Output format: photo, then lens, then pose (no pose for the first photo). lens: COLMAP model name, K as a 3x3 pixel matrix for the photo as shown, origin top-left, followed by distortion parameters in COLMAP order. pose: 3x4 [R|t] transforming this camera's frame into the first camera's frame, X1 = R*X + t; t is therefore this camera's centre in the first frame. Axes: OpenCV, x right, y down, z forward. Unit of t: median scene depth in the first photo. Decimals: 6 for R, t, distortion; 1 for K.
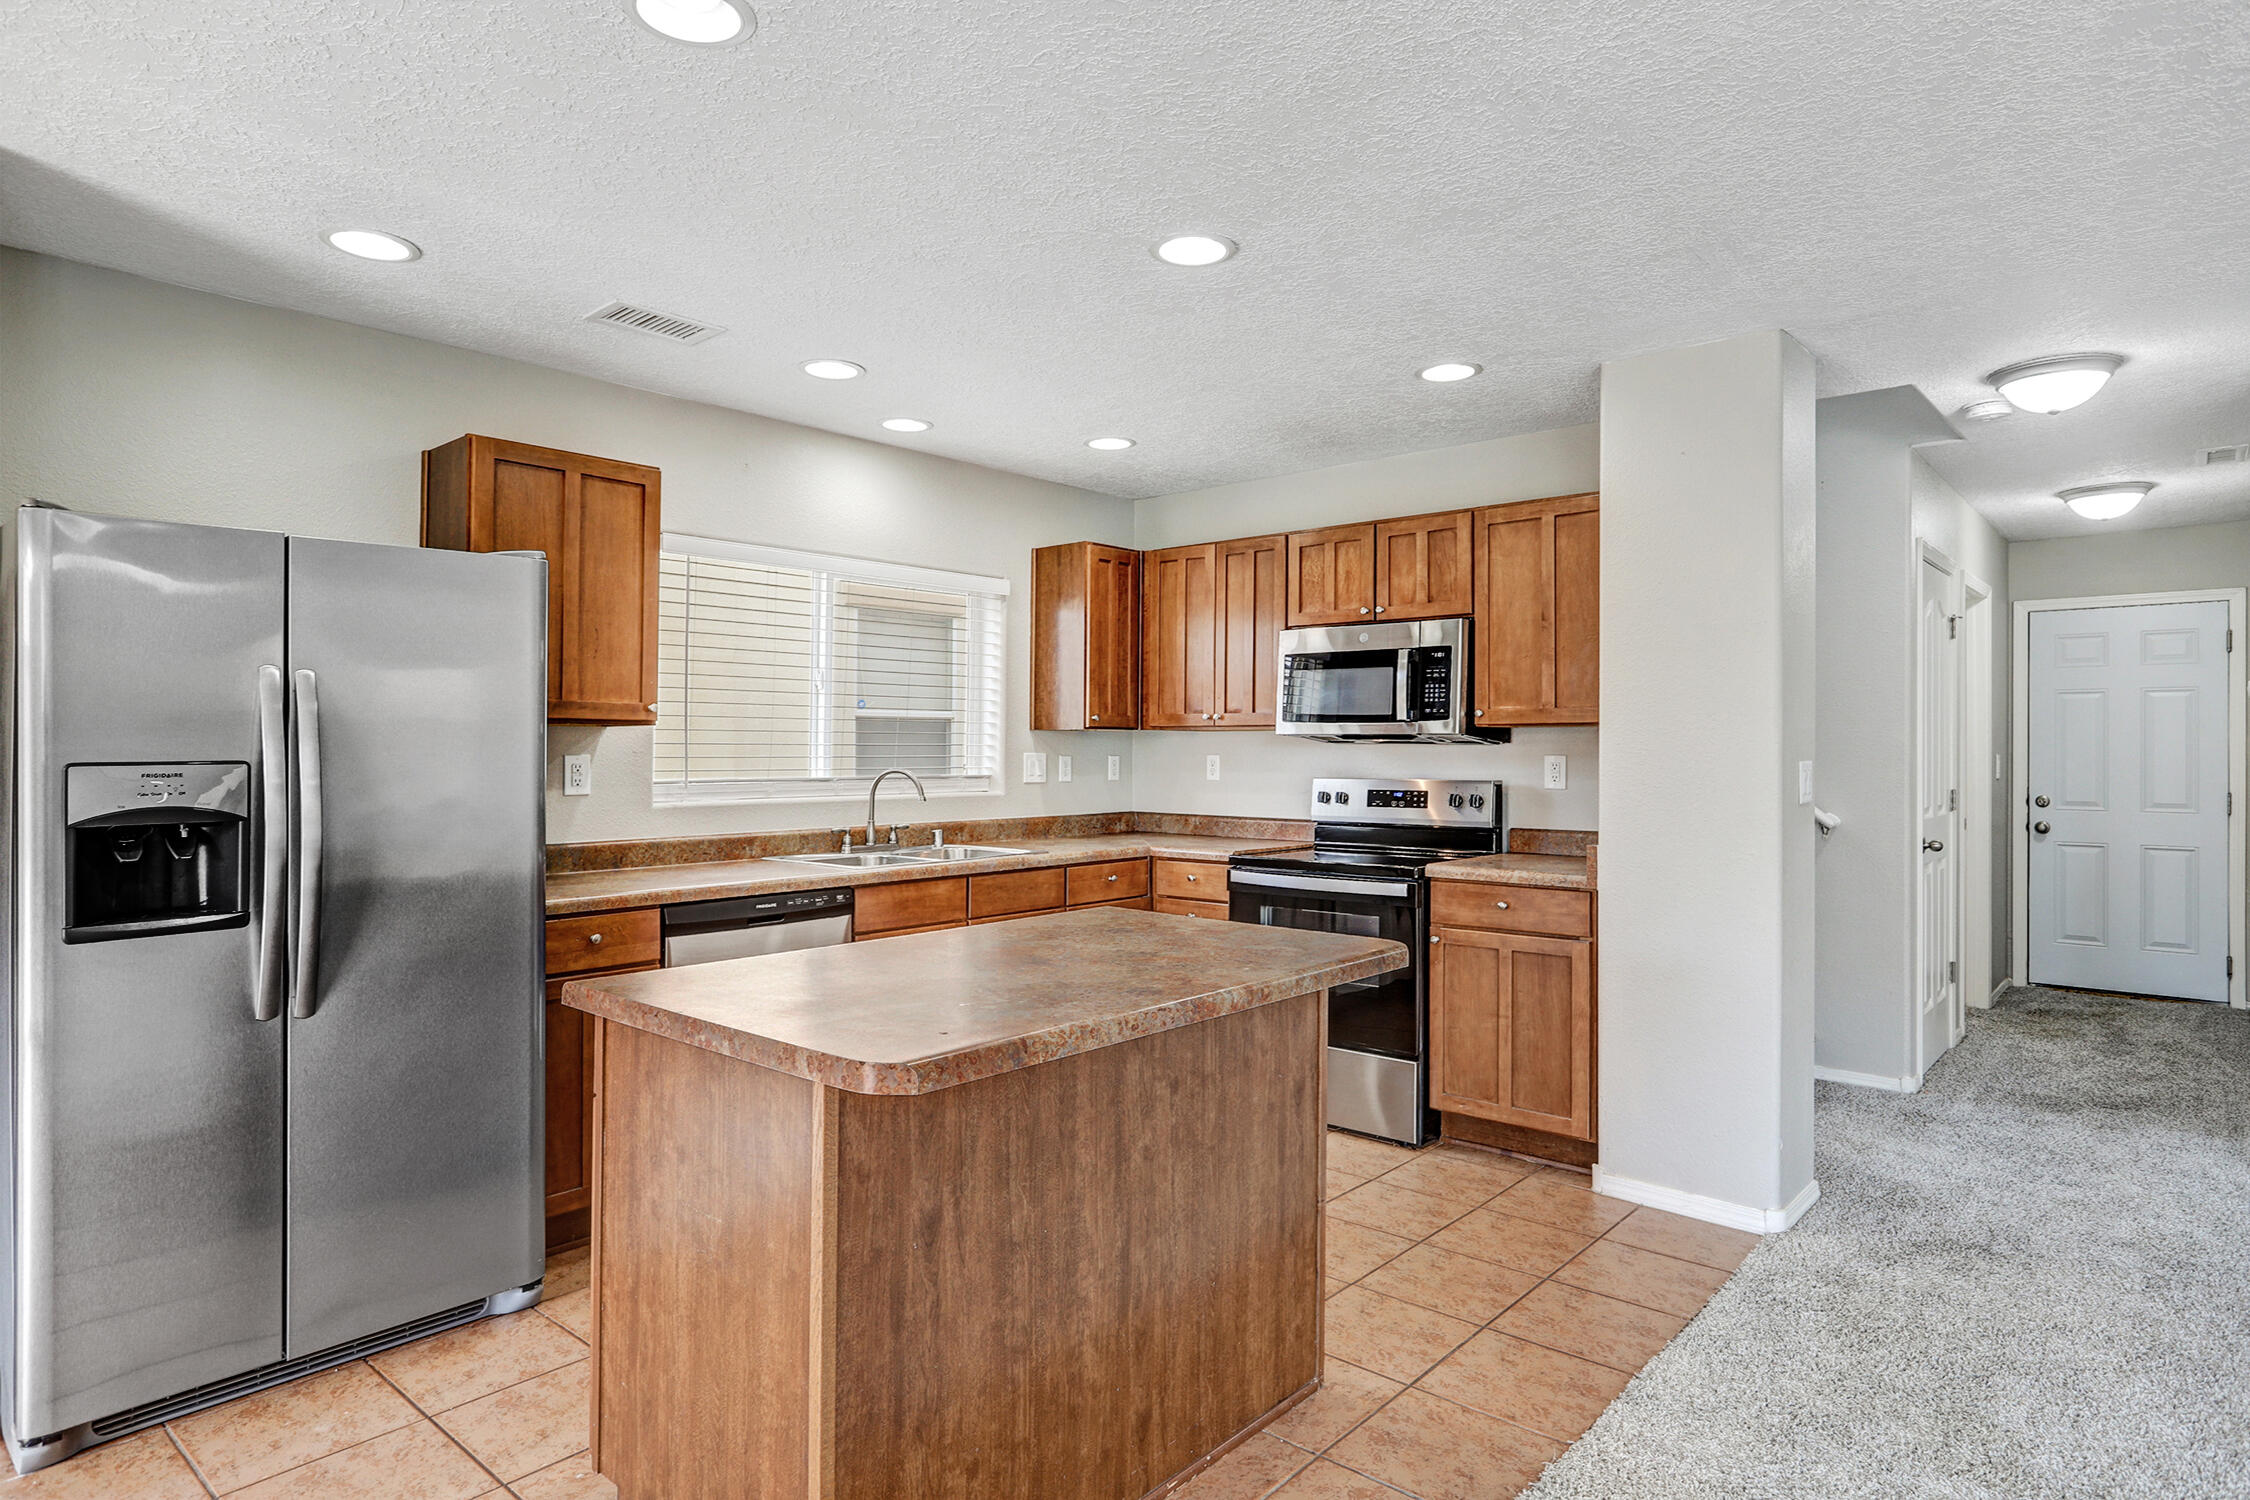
lens RADIAL K [[1269.0, 0, 1134.1], [0, 1269.0, 744.3], [0, 0, 1]] dist [-0.004114, 0.004386]
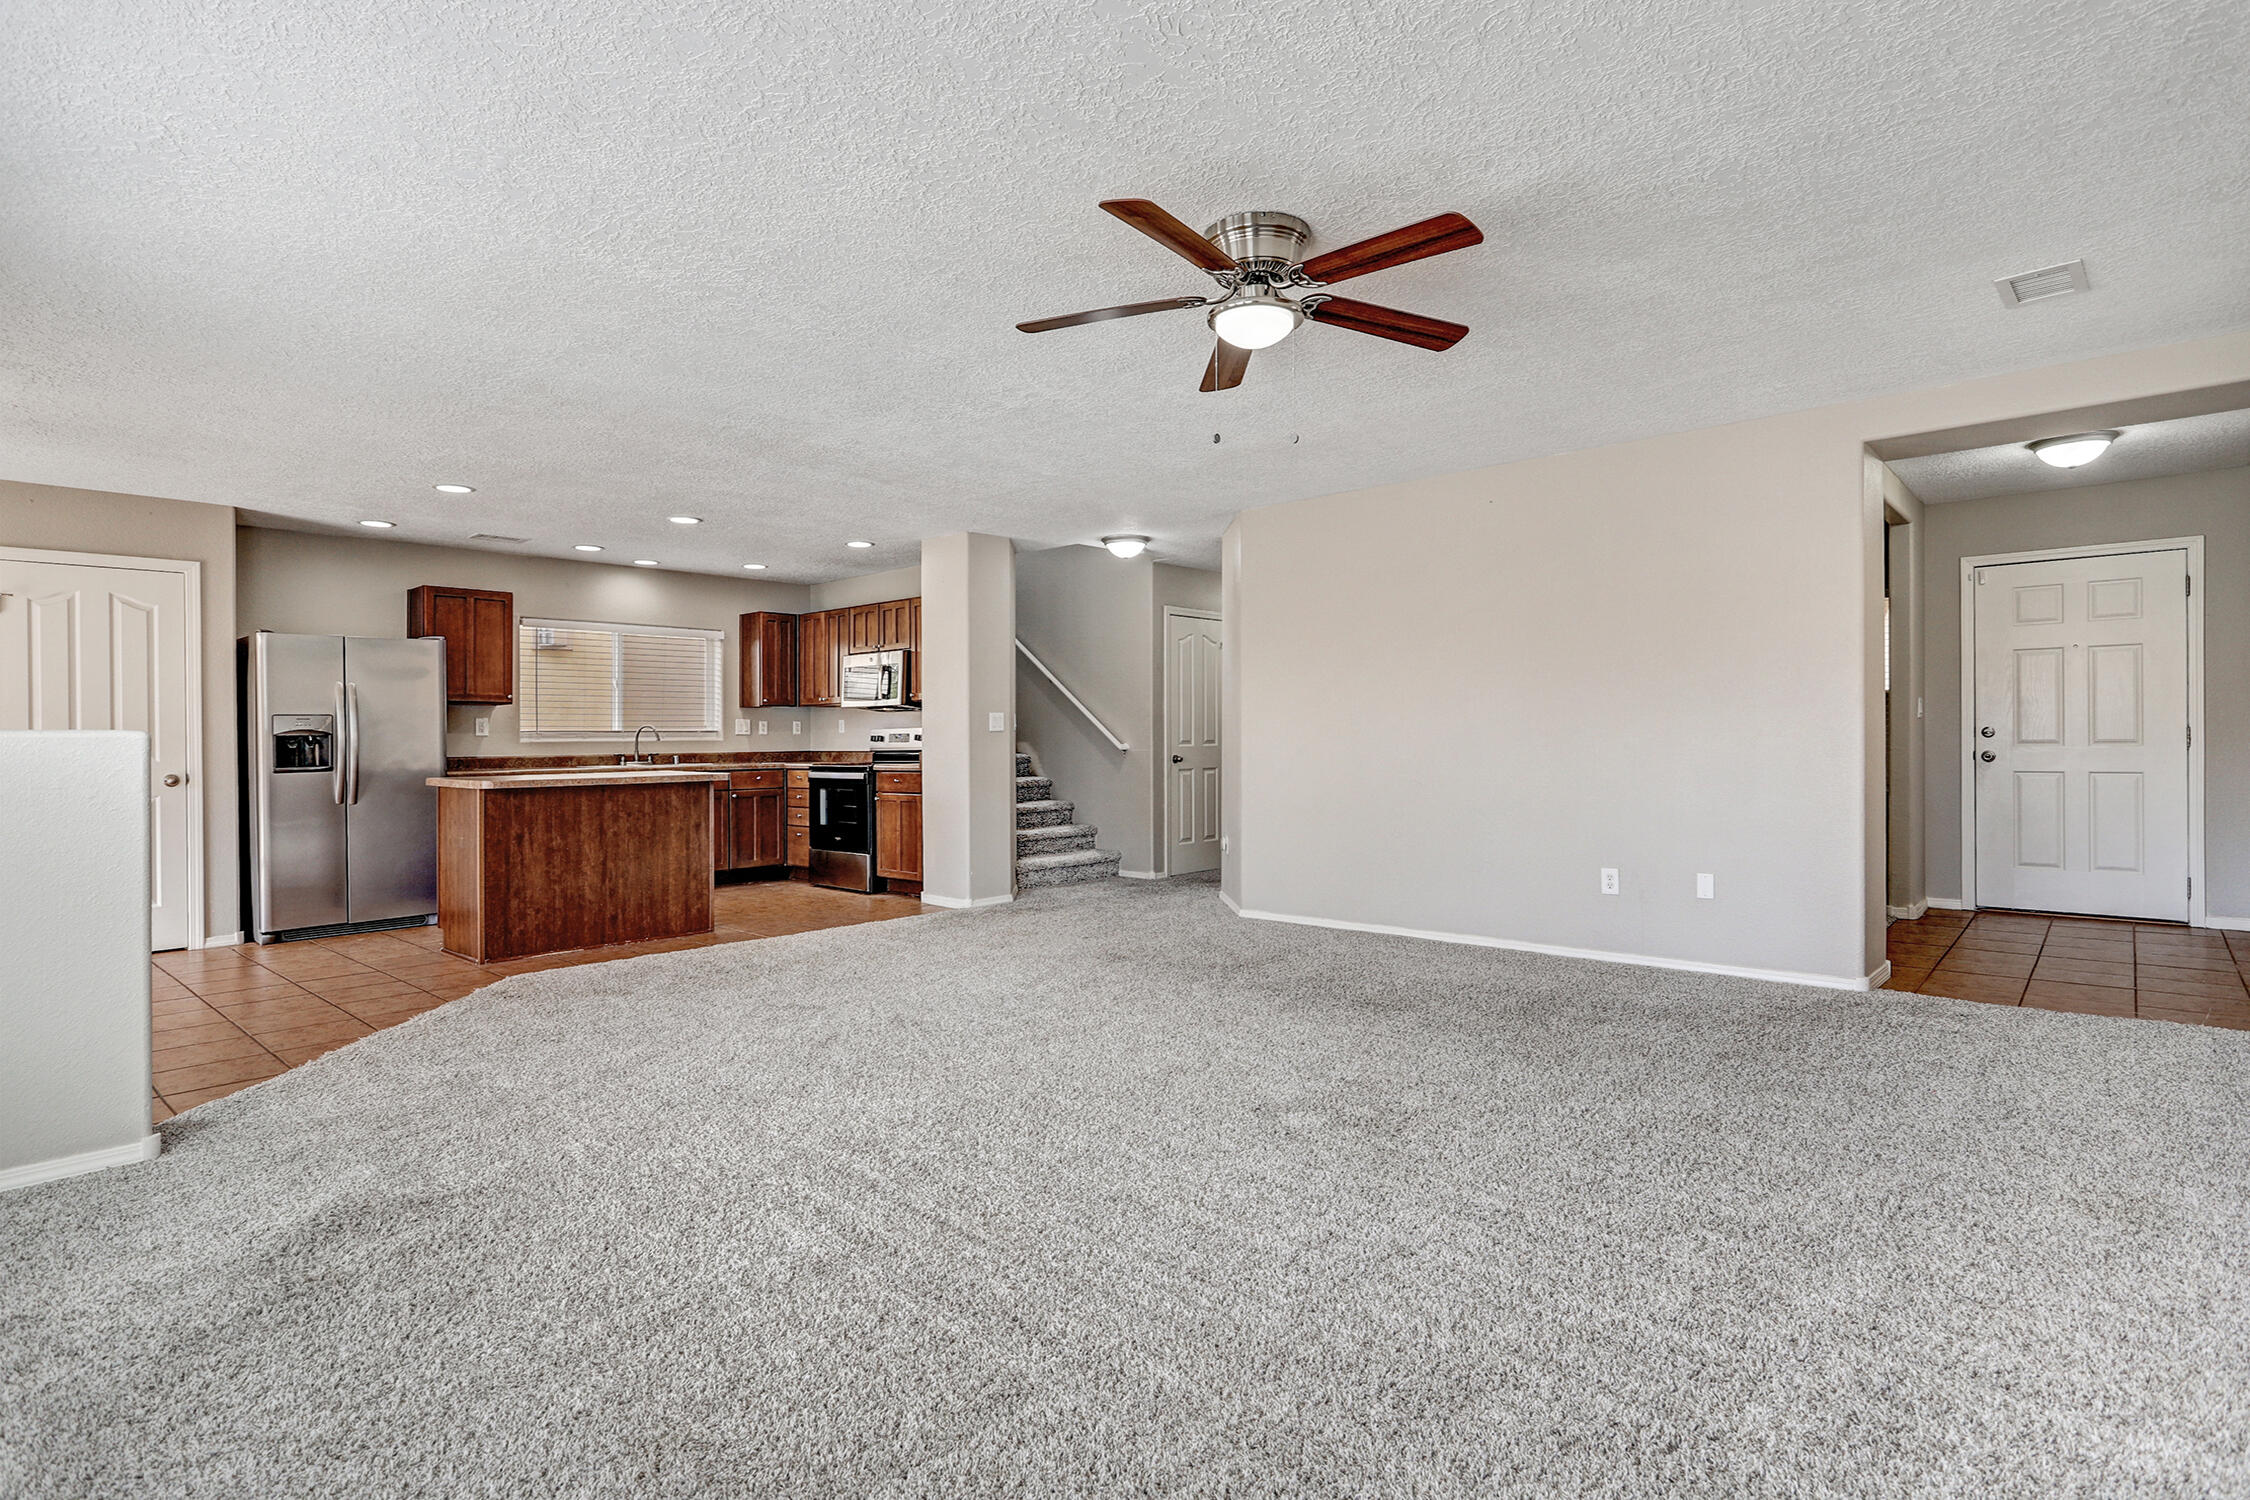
lens RADIAL K [[1118.1, 0, 1123.0], [0, 1118.1, 740.5], [0, 0, 1]] dist [0.003294, 0.000166]
pose [[0.999836, -0.011874, -0.013657, 0.639401], [0.011966, 0.999906, 0.006639, 0.042330], [0.013577, -0.006802, 0.999885, -0.858635]]
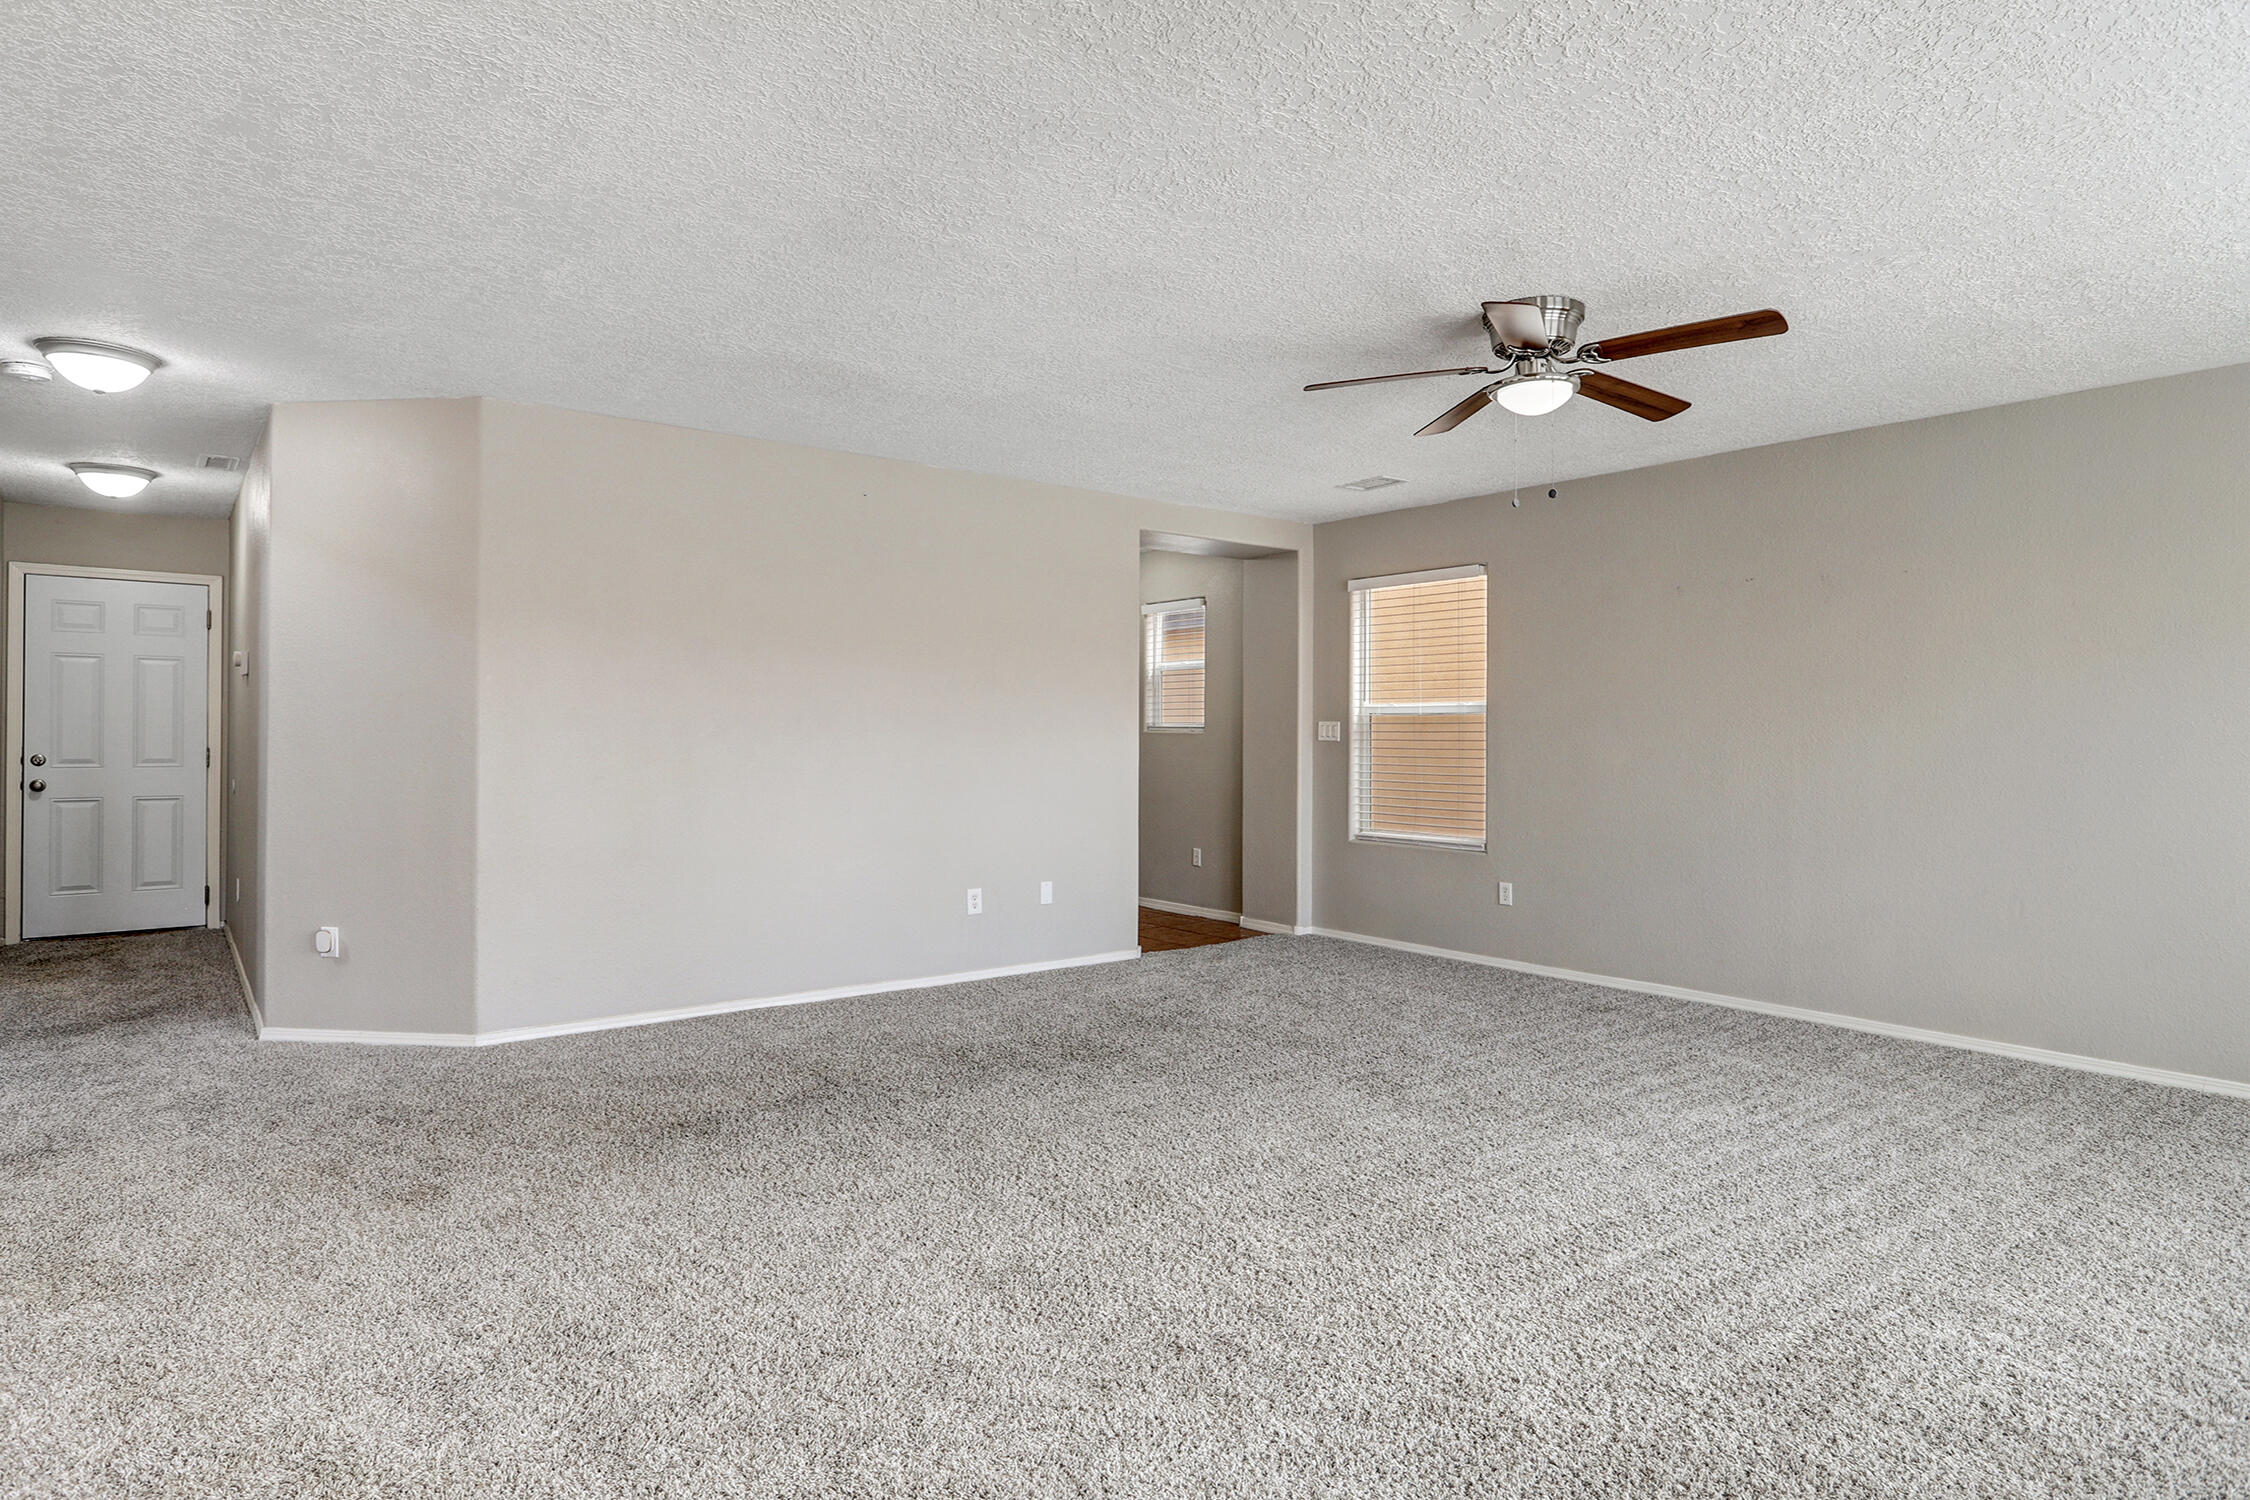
lens RADIAL K [[1269.0, 0, 1111.8], [0, 1269.0, 748.8], [0, 0, 1]] dist [-0.004114, 0.004386]
pose [[0.200273, -0.003822, 0.979733, -0.158048], [-0.005252, 0.999974, 0.004975, 0.035176], [-0.979726, -0.006142, 0.200248, -0.081124]]
